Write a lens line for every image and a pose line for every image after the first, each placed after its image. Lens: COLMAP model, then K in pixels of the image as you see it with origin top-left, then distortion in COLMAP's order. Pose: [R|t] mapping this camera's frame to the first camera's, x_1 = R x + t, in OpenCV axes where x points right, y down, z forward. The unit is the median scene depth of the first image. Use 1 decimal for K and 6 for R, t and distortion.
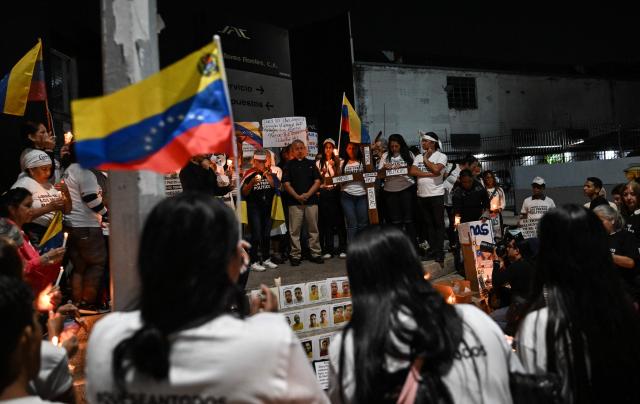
lens RADIAL K [[517.7, 0, 320.2], [0, 517.7, 195.2], [0, 0, 1]] dist [-0.002778, -0.000790]
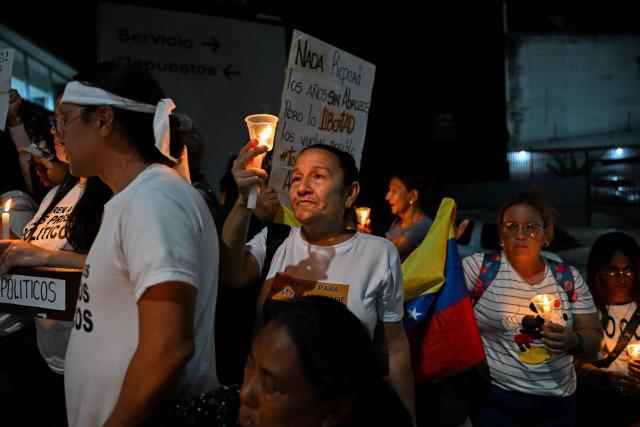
lens RADIAL K [[503.1, 0, 320.0], [0, 503.1, 213.5], [0, 0, 1]] dist [0.004834, -0.004454]
pose [[0.943768, 0.034855, -0.328767, 0.305488], [-0.018041, 0.998375, 0.054058, -0.082630], [0.330117, -0.045087, 0.942863, 0.842381]]
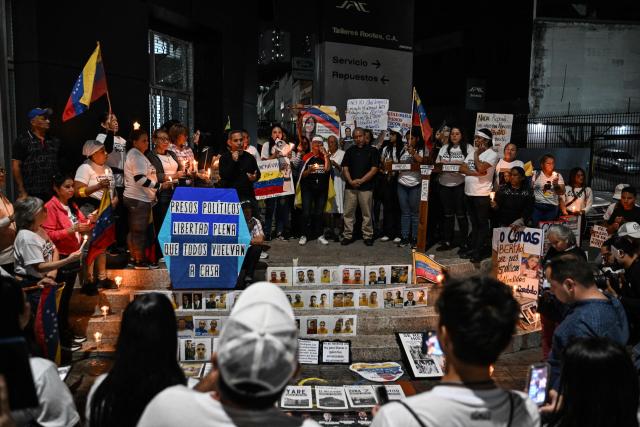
lens RADIAL K [[503.1, 0, 320.0], [0, 503.1, 213.5], [0, 0, 1]] dist [0.004834, -0.004454]
pose [[0.935455, 0.114578, -0.334358, 0.242302], [-0.070868, 0.987590, 0.140157, -0.071325], [0.346267, -0.107415, 0.931966, 0.004070]]
